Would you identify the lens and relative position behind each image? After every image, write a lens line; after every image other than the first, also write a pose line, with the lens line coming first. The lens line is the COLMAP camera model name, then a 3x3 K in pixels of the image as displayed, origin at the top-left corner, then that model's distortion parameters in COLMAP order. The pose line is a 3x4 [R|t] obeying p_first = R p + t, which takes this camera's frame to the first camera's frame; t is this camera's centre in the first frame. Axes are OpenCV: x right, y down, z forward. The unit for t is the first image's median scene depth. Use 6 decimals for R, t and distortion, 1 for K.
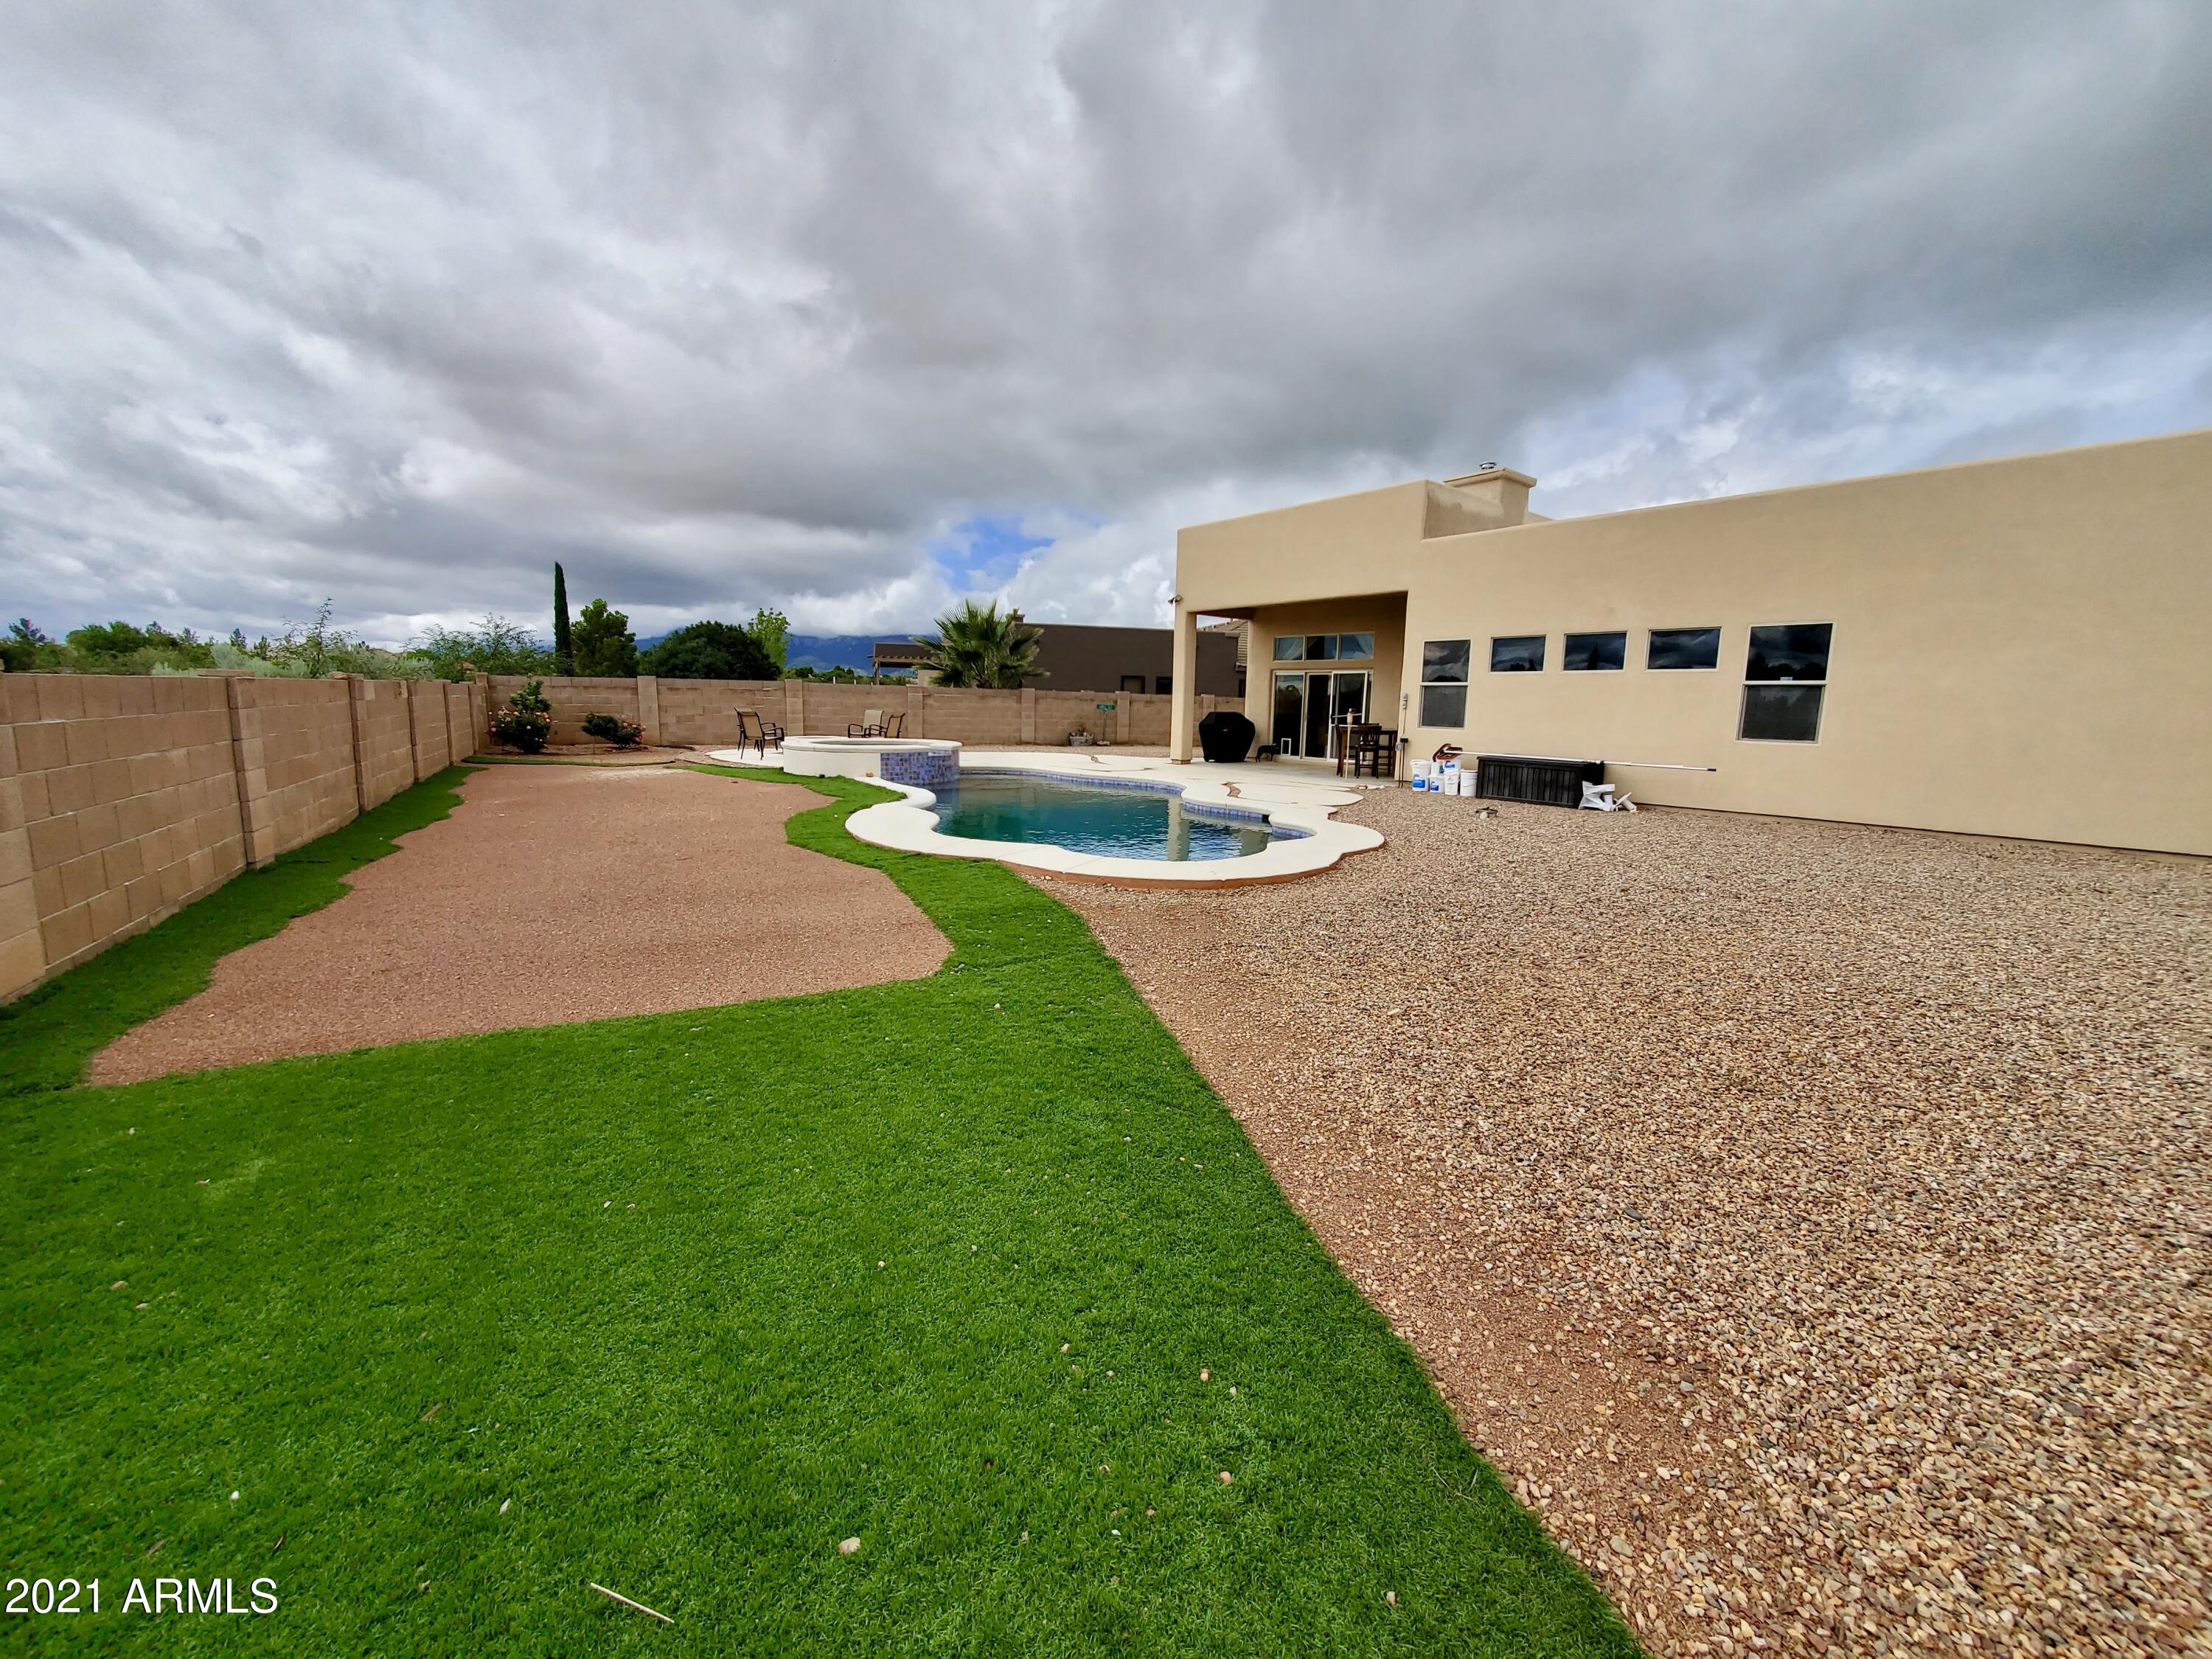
lens RADIAL K [[879.4, 0, 1106.0], [0, 879.4, 829.5], [0, 0, 1]] dist [0.000519, -0.000439]
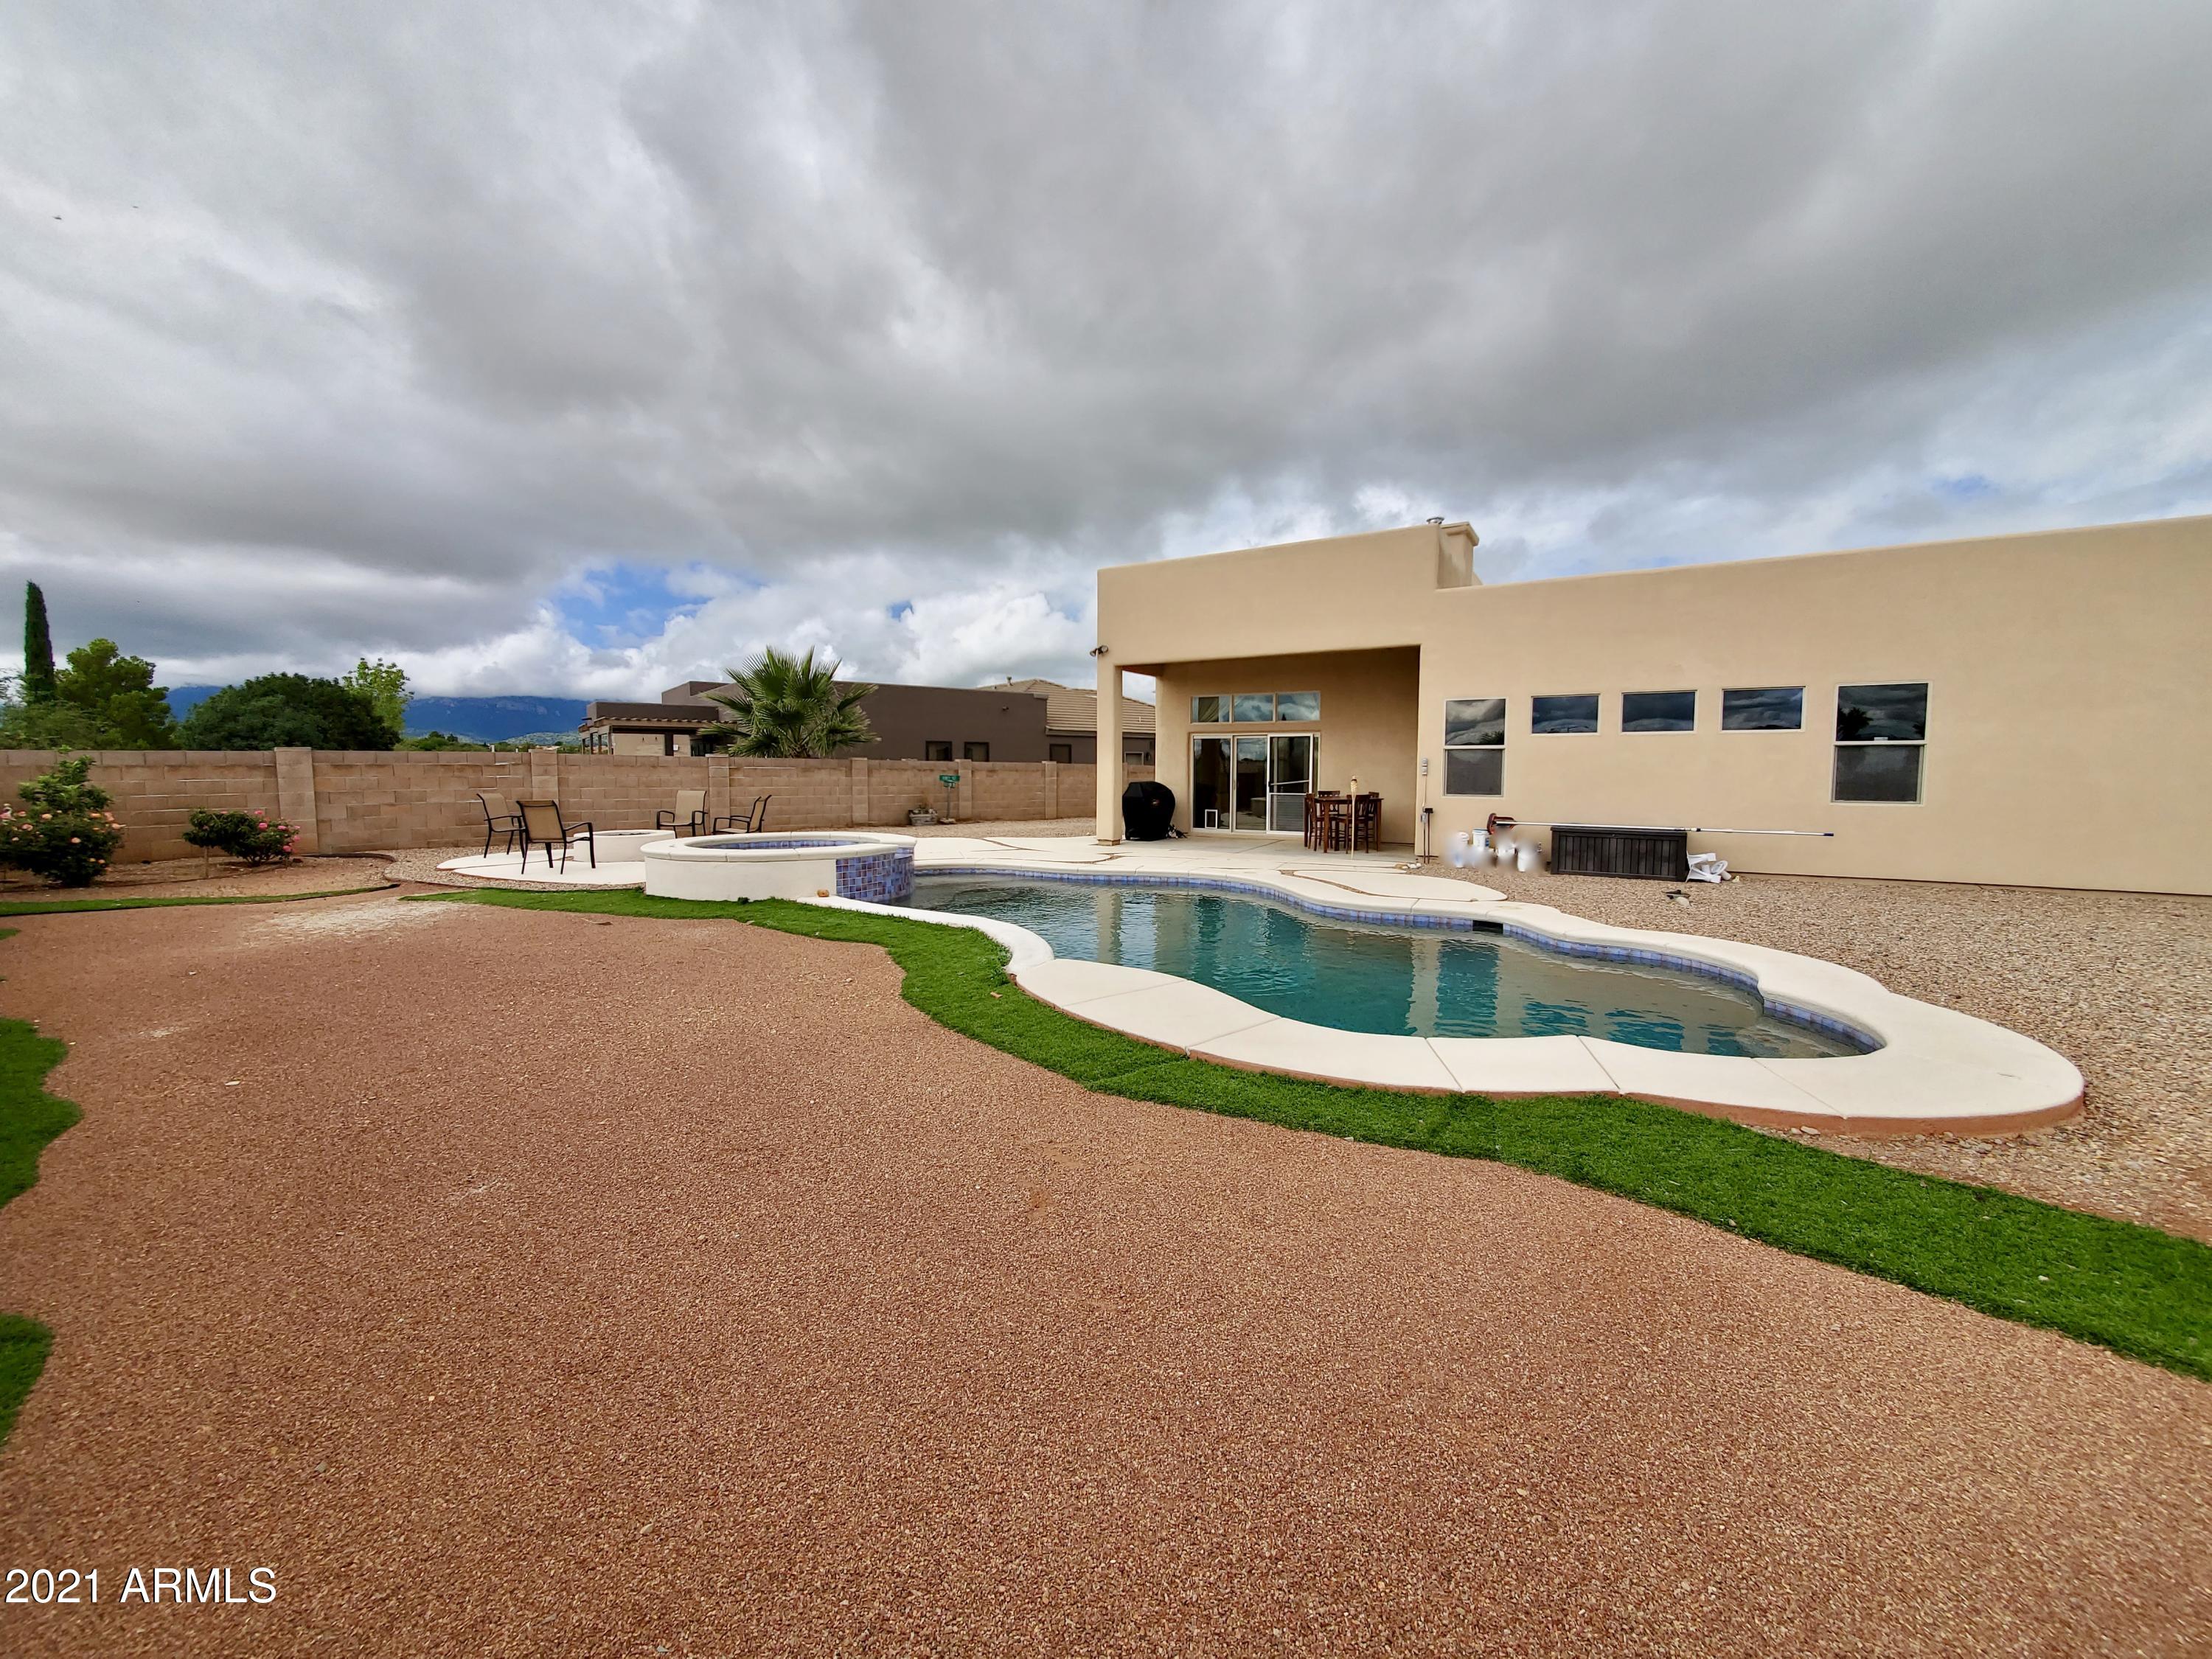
lens RADIAL K [[879.4, 0, 1106.0], [0, 879.4, 829.5], [0, 0, 1]] dist [0.000519, -0.000439]
pose [[0.935714, -0.043501, 0.350068, -0.204495], [0.068295, 0.995932, -0.058790, -0.038740], [-0.346086, 0.078918, 0.934878, 0.210113]]
